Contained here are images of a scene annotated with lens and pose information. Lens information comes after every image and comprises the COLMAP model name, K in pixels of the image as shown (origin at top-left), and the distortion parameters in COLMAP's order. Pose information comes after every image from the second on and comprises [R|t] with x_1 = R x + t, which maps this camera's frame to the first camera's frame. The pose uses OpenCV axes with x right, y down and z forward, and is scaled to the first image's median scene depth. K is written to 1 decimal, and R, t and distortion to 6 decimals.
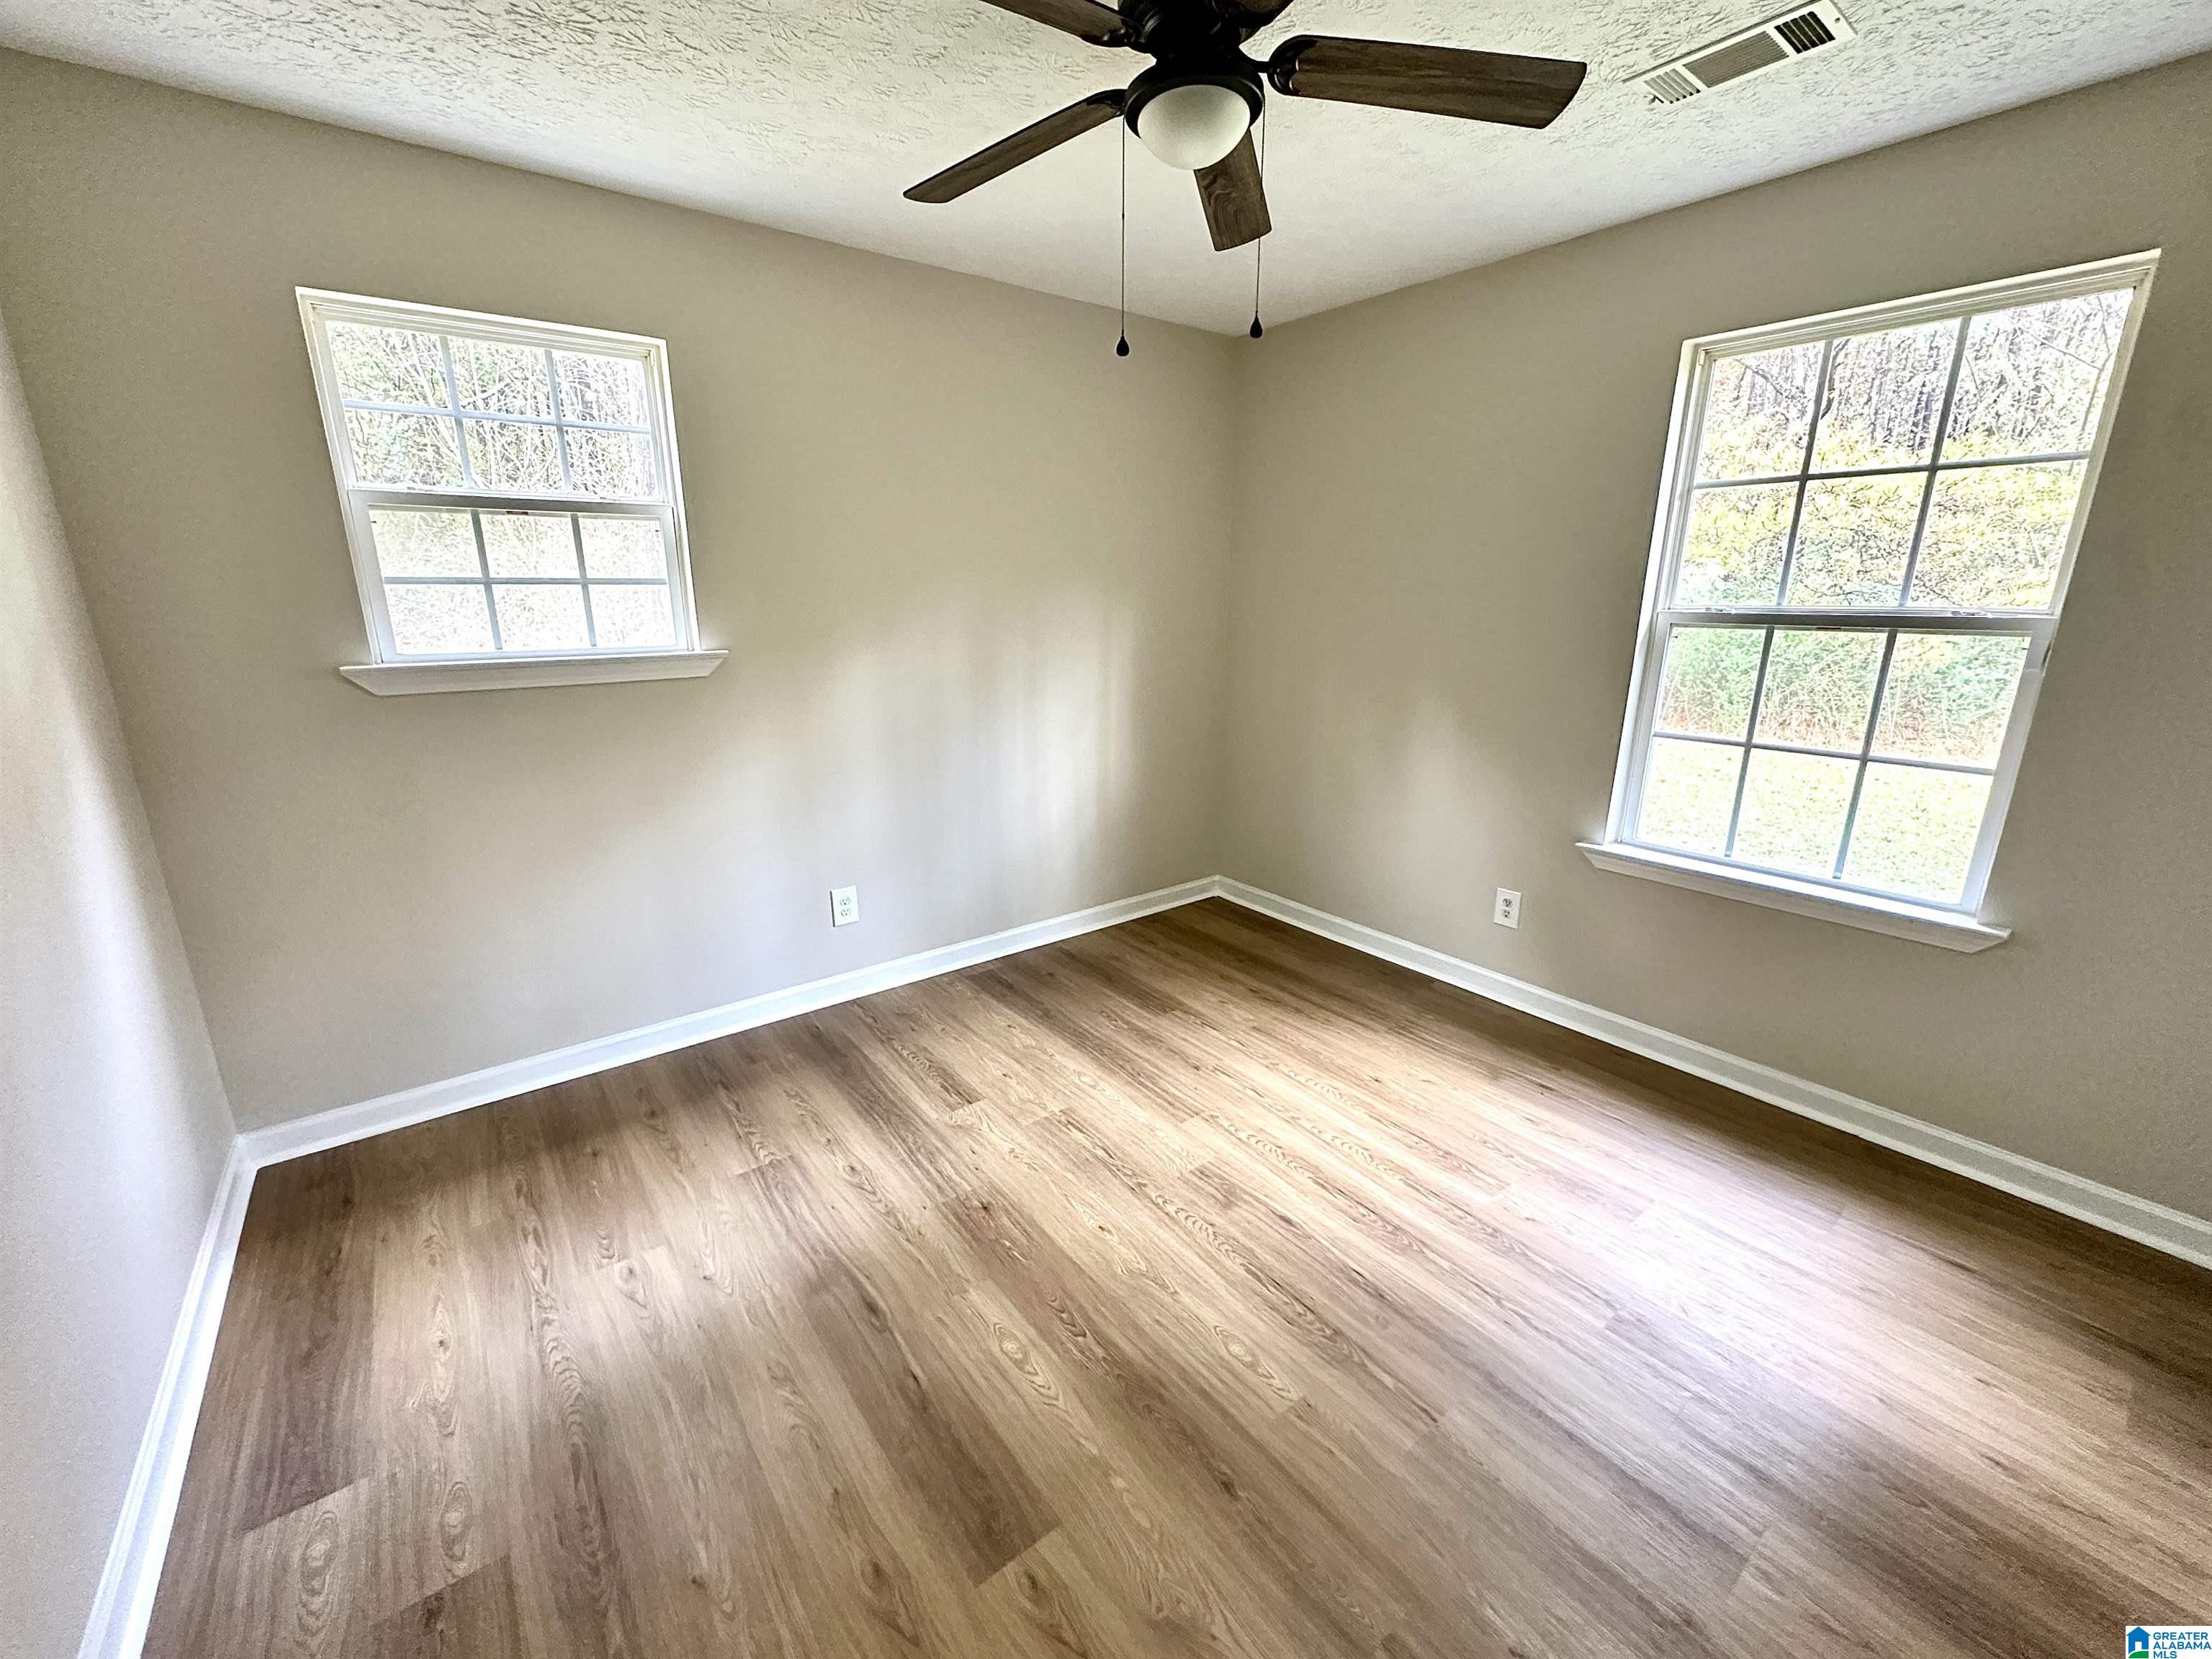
lens RADIAL K [[884.8, 0, 1111.2], [0, 884.8, 831.2], [0, 0, 1]] dist [-0.002258, -0.000500]
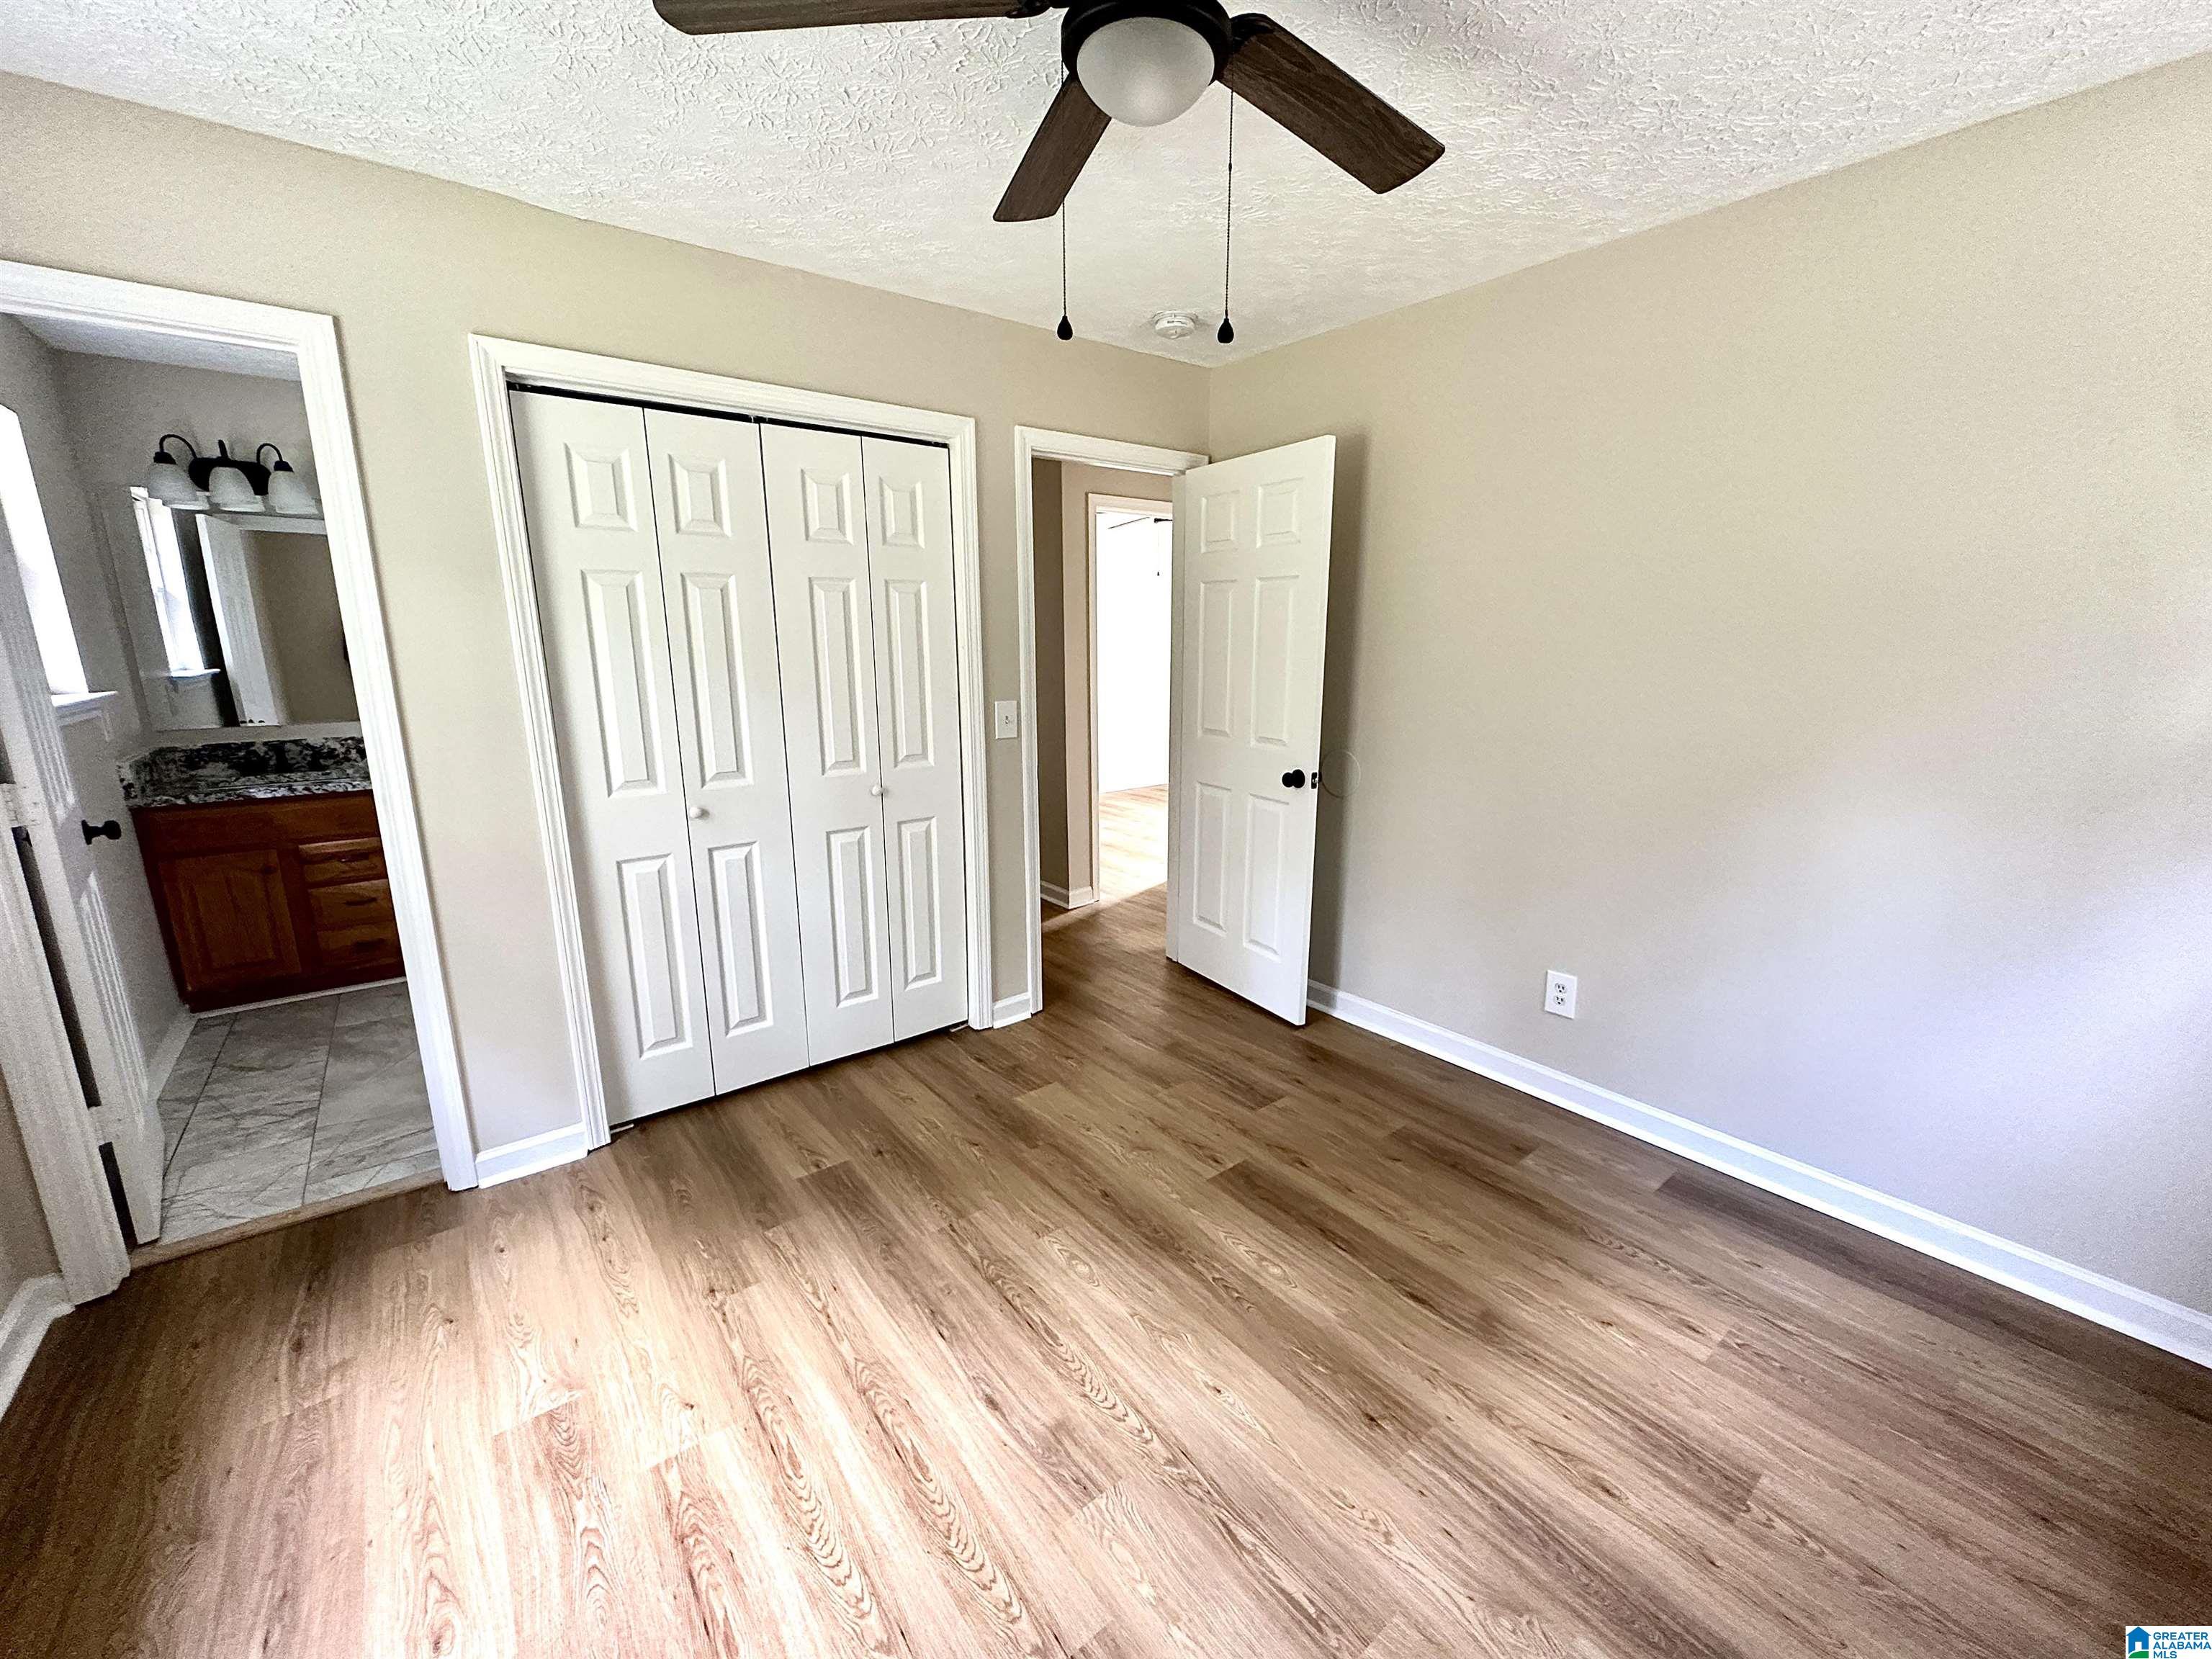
lens RADIAL K [[884.8, 0, 1117.6], [0, 884.8, 830.5], [0, 0, 1]] dist [-0.002258, -0.000500]
pose [[-0.999862, 0.006717, -0.015226, 0.094298], [-0.001221, 0.882849, 0.469655, -0.417558], [0.016597, 0.469609, -0.882719, 1.519146]]
